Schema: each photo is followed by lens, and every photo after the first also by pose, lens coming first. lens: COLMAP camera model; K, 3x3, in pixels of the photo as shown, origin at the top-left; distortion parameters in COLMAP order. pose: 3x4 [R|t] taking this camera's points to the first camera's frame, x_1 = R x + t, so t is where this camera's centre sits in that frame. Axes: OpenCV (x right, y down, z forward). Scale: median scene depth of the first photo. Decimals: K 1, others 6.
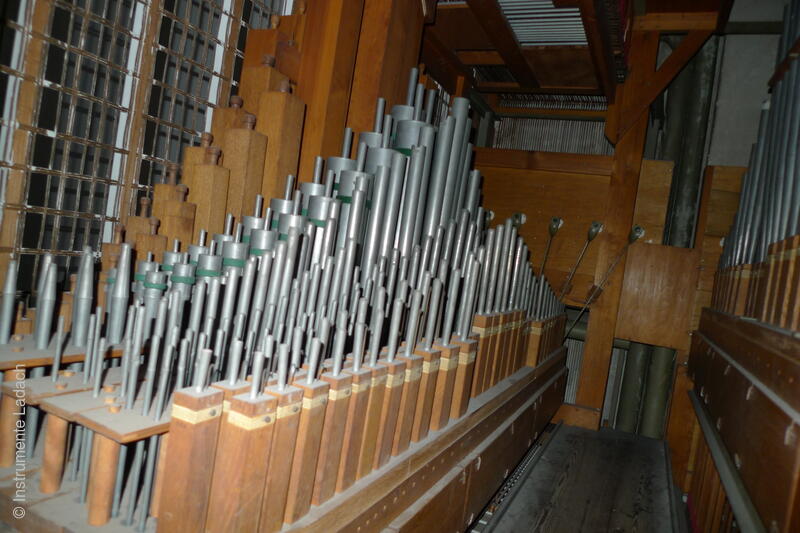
lens RADIAL K [[564.7, 0, 396.6], [0, 564.7, 271.8], [0, 0, 1]] dist [-0.031239, -0.007615]
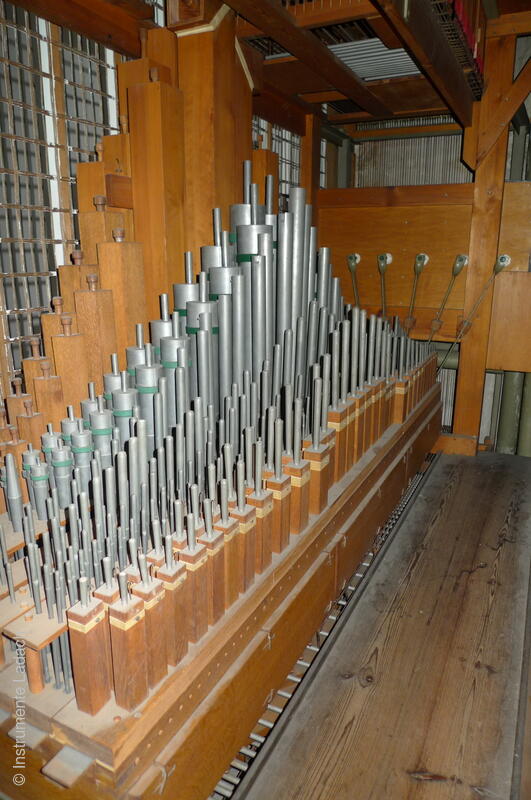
lens RADIAL K [[564.7, 0, 262.6], [0, 564.7, 402.6], [0, 0, 1]] dist [-0.031239, -0.007615]
pose [[0.988141, -0.131464, -0.079337, 0.070609], [0.146023, 0.964330, 0.220782, -0.144128], [0.047482, -0.229749, 0.972091, -0.052583]]
